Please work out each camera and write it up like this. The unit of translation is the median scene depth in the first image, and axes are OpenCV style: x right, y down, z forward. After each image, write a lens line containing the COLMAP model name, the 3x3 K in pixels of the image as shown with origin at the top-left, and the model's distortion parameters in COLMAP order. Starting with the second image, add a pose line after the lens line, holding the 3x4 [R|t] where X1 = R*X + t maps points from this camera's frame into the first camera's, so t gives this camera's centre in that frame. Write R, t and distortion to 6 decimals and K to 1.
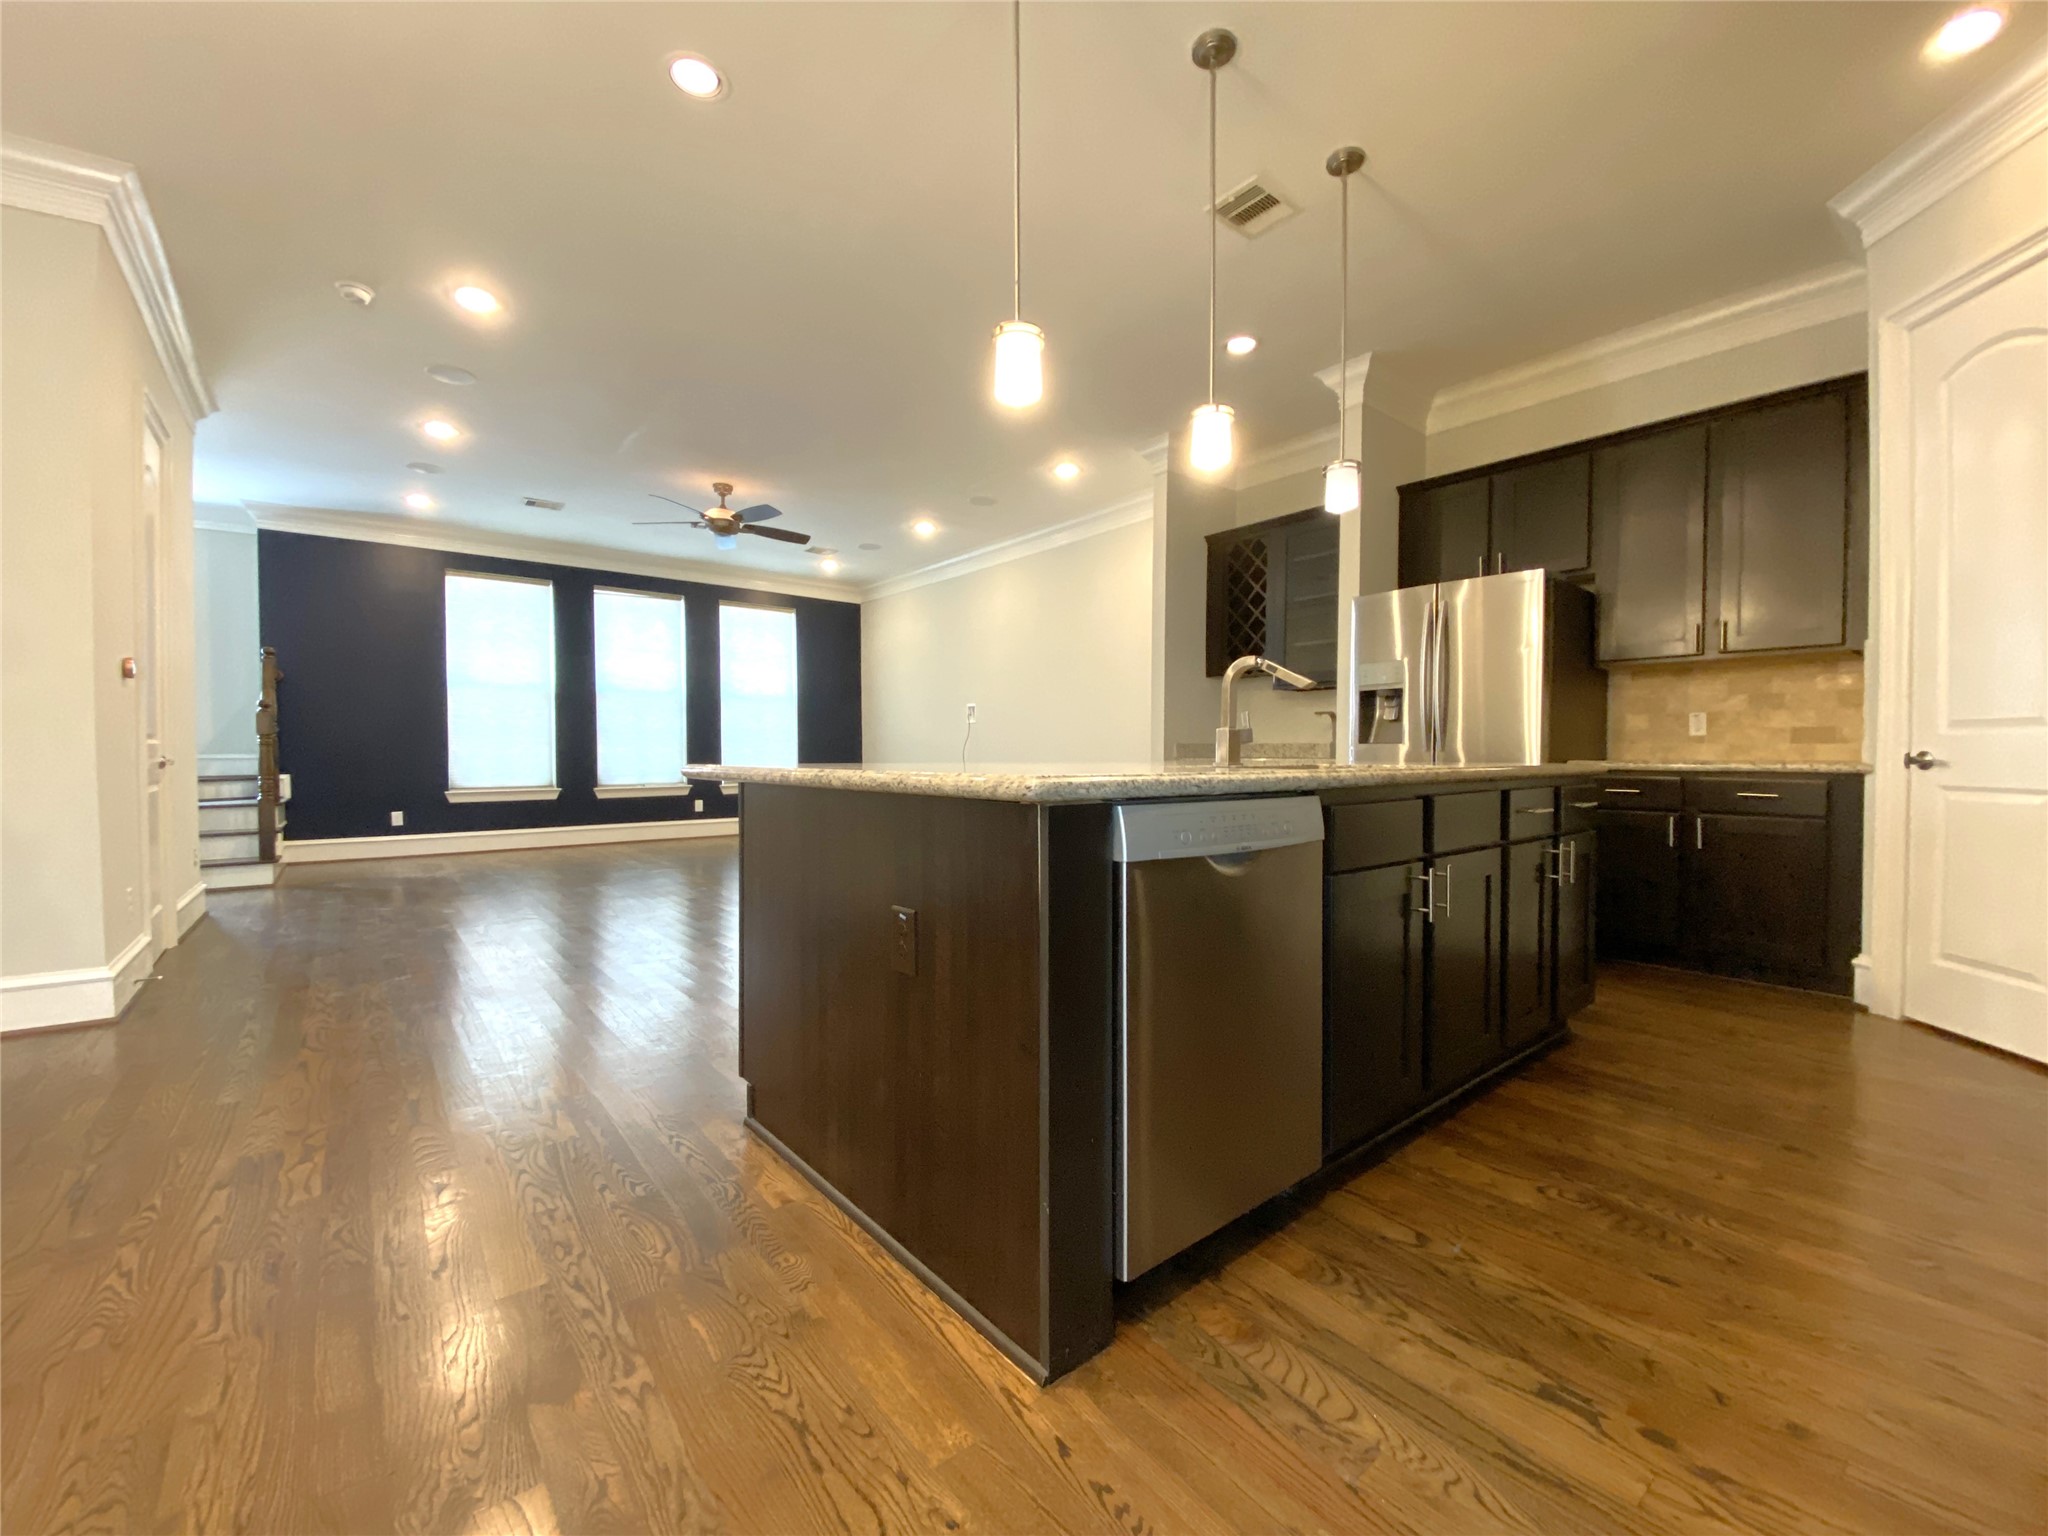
lens RADIAL K [[834.8, 0, 1027.6], [0, 834.8, 771.3], [0, 0, 1]] dist [-0.000239, -0.010180]
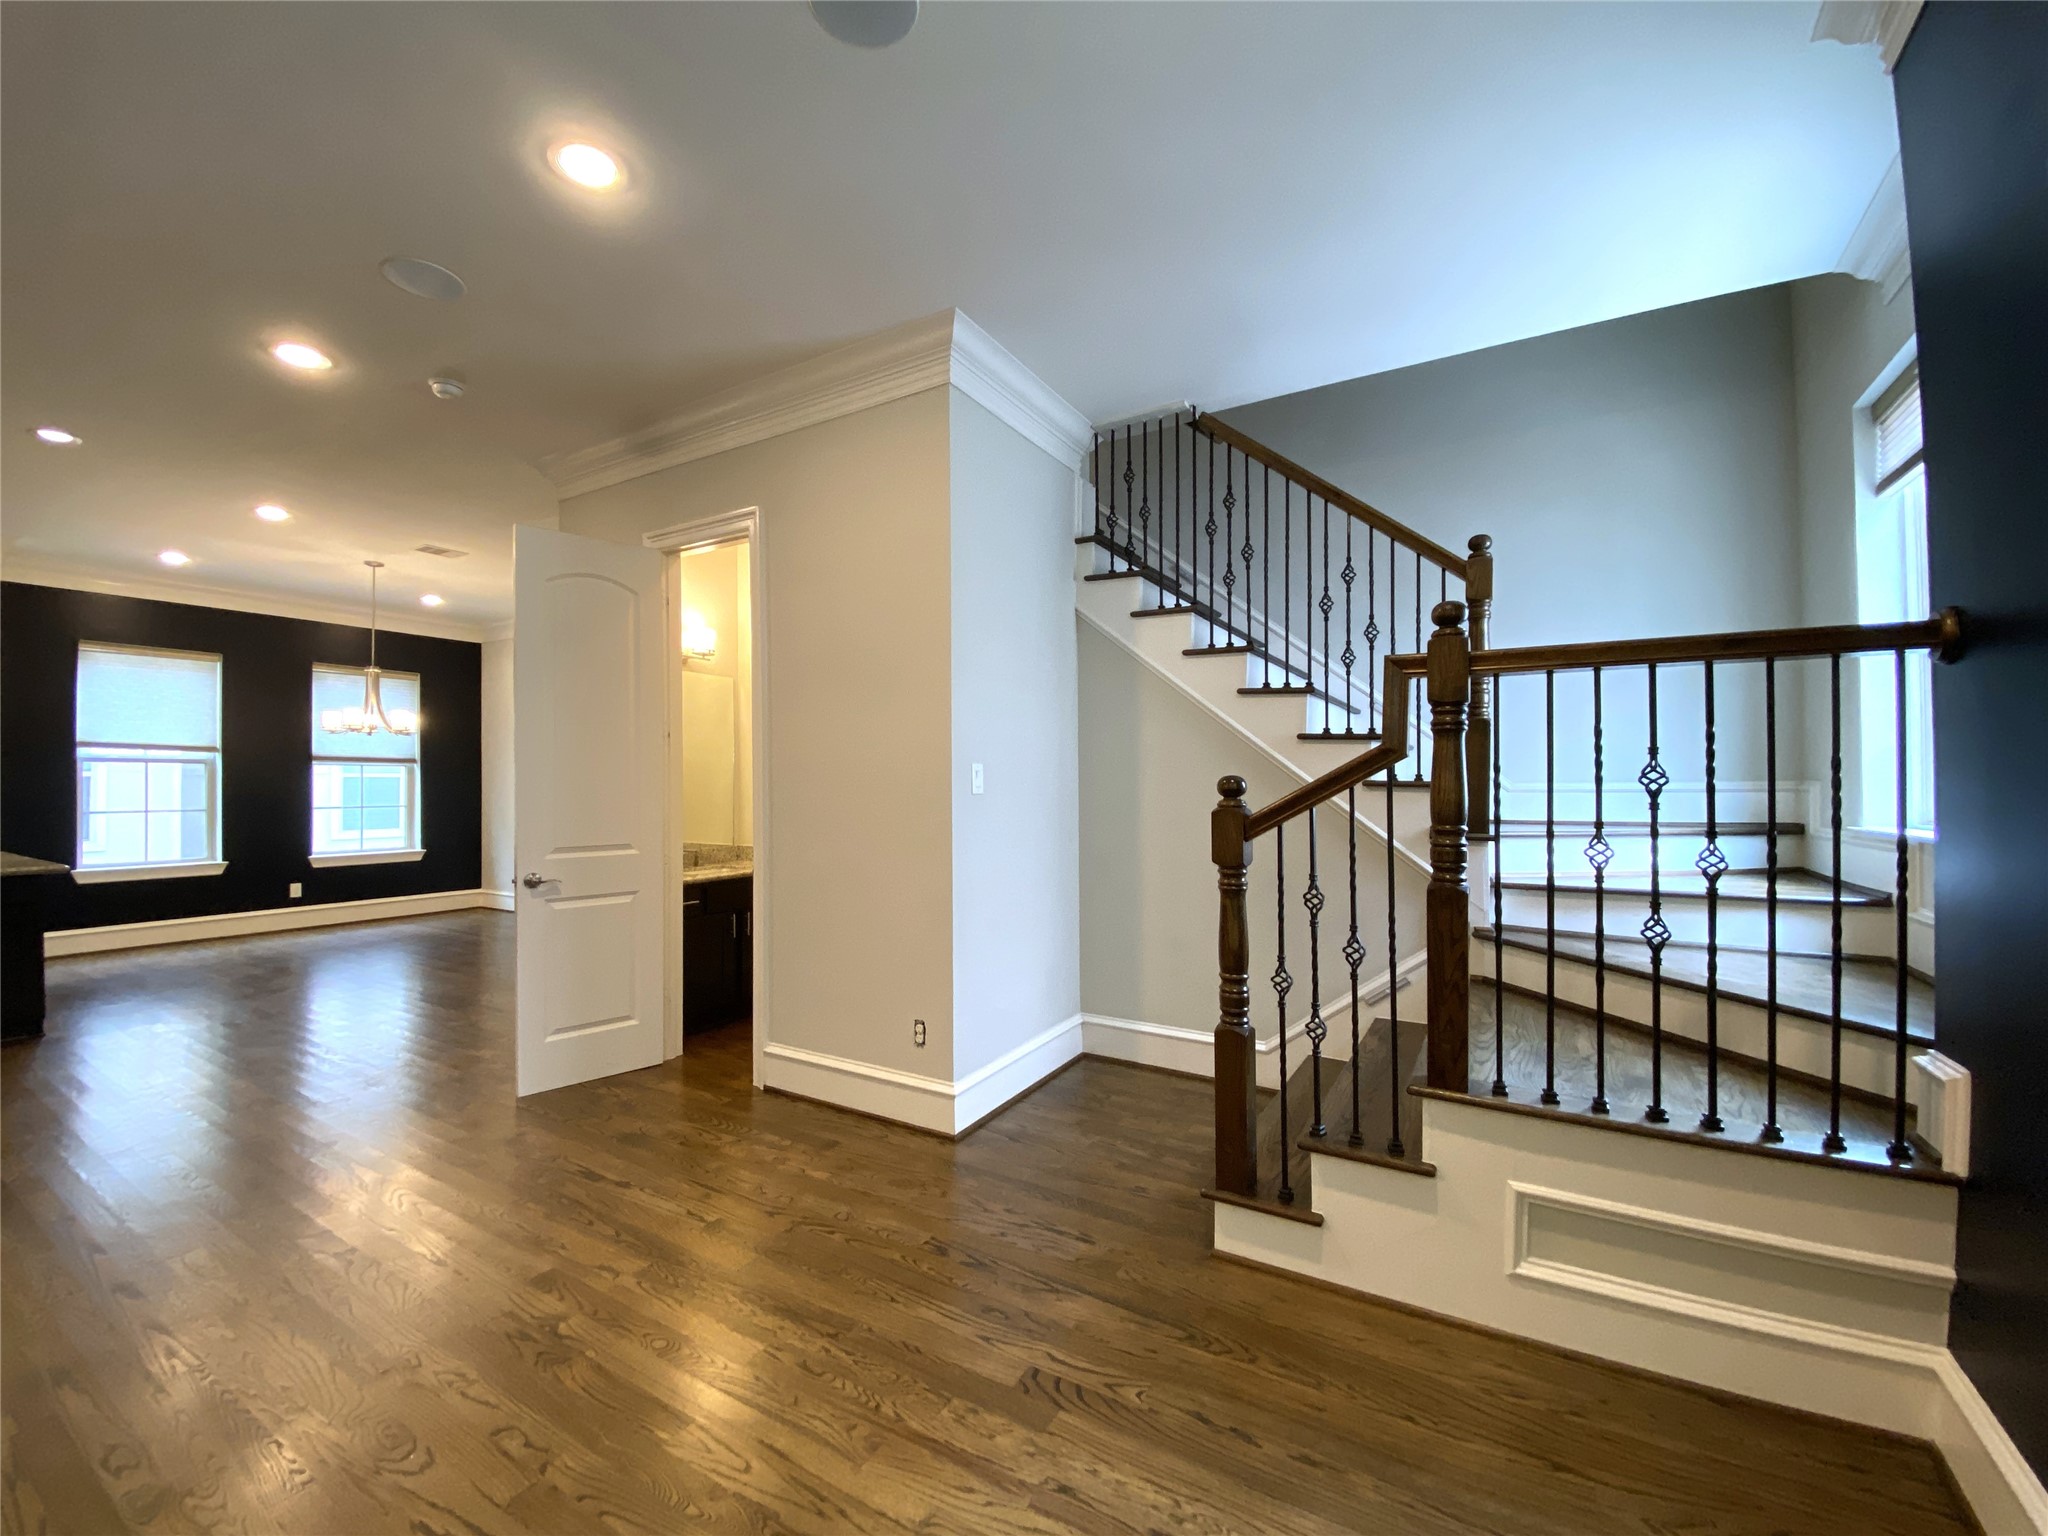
lens RADIAL K [[834.8, 0, 1009.6], [0, 834.8, 782.8], [0, 0, 1]] dist [-0.000239, -0.010180]
pose [[-0.939384, 0.000315, -0.342866, -0.979527], [-0.006361, 0.999811, 0.018346, -0.125332], [0.342807, 0.019415, -0.939205, 1.918518]]
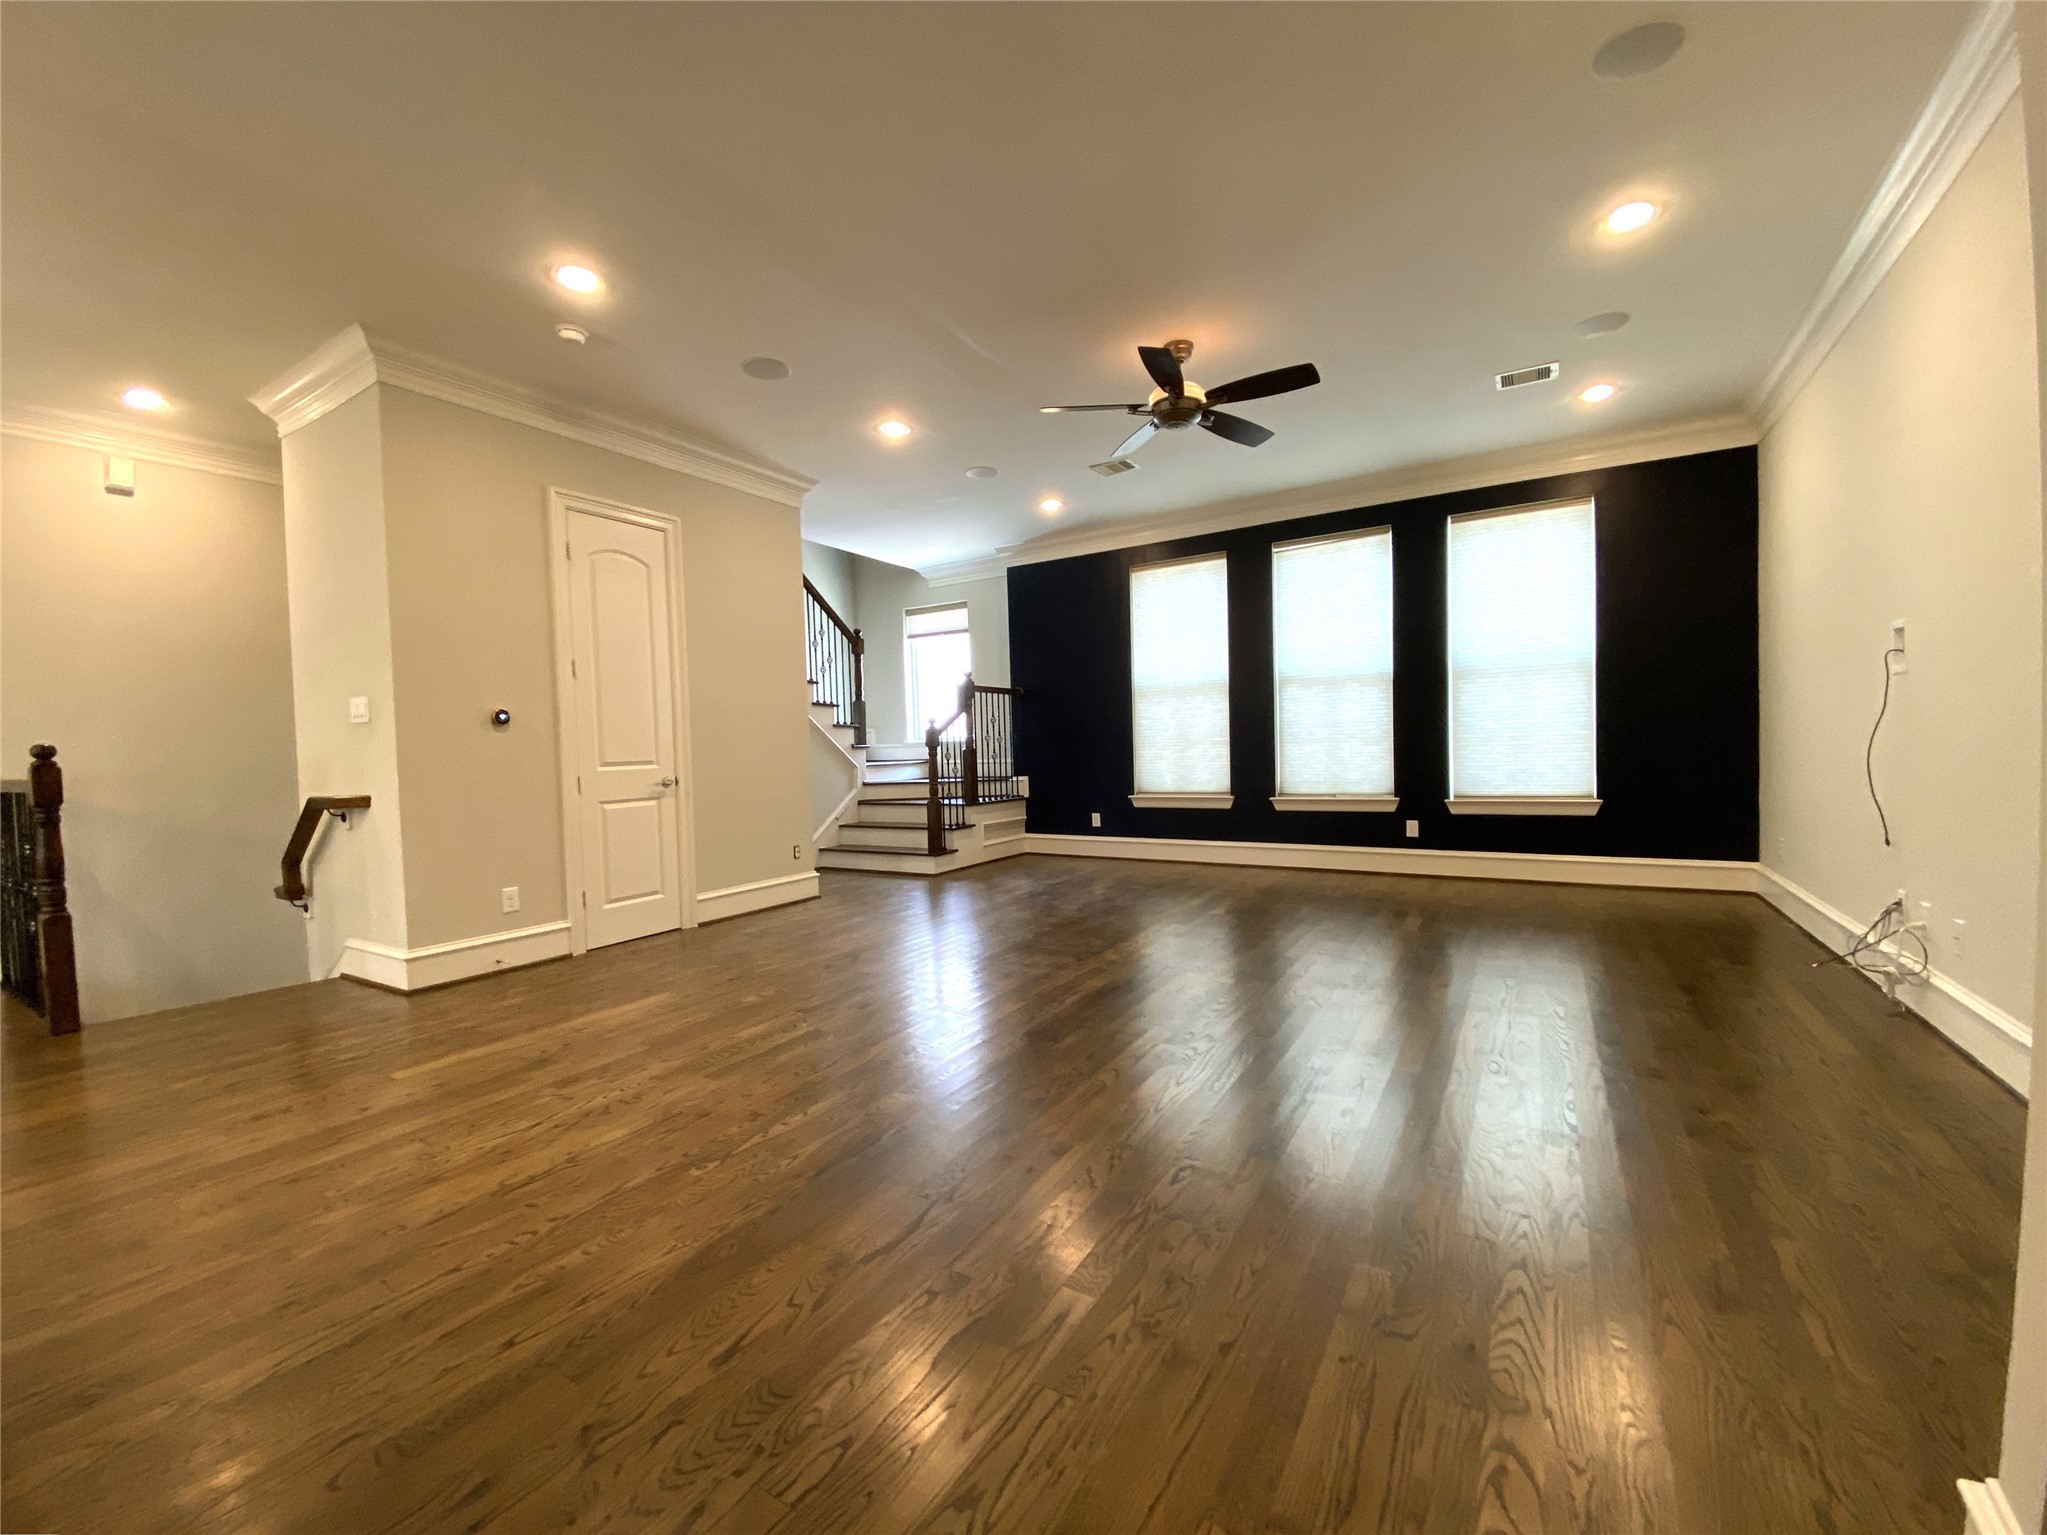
lens RADIAL K [[834.4, 0, 1027.0], [0, 834.4, 767.7], [0, 0, 1]] dist [-0.000239, -0.010180]
pose [[0.328755, 0.017902, -0.944245, 0.325468], [0.003347, 0.999792, 0.020121, -0.051583], [0.944409, -0.009775, 0.328627, 1.066084]]
